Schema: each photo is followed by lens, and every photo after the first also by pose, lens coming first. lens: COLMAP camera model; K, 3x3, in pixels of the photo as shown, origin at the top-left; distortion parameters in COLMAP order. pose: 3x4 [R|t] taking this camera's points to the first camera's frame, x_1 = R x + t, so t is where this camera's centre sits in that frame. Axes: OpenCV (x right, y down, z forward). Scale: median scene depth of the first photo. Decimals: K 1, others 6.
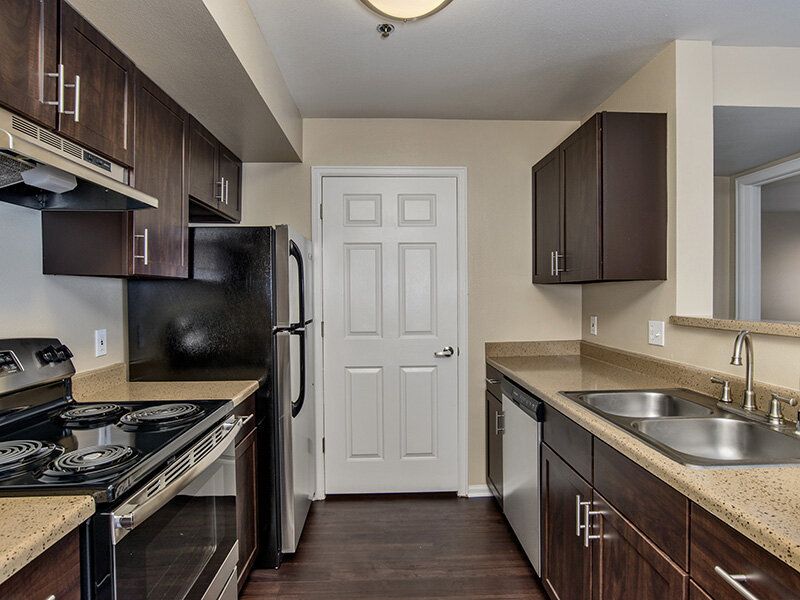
lens RADIAL K [[458.0, 0, 403.7], [0, 458.0, 299.5], [0, 0, 1]] dist [-0.049659, 0.025755]
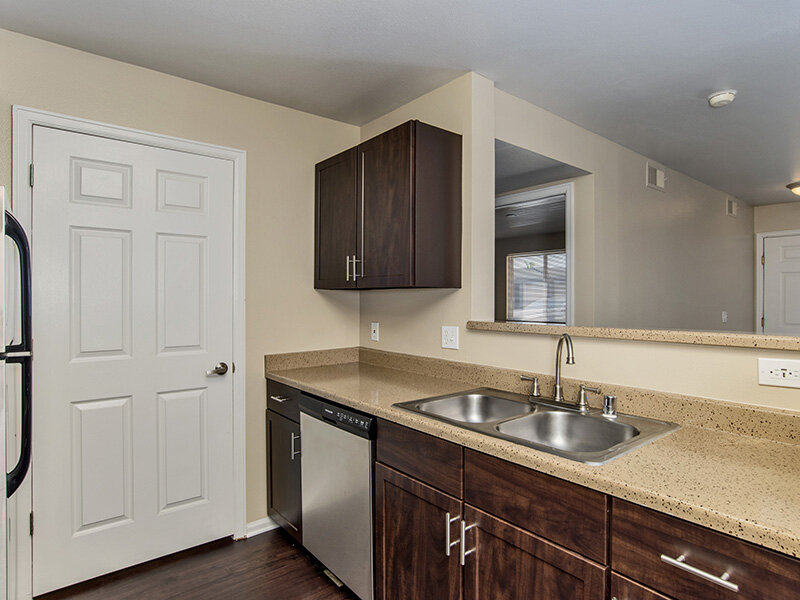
lens RADIAL K [[458.0, 0, 403.7], [0, 458.0, 299.5], [0, 0, 1]] dist [-0.049659, 0.025755]
pose [[0.802873, 0.006449, 0.596116, -0.185550], [0.000034, 0.999941, -0.010863, -0.004027], [-0.596150, 0.008742, 0.802825, 0.203239]]
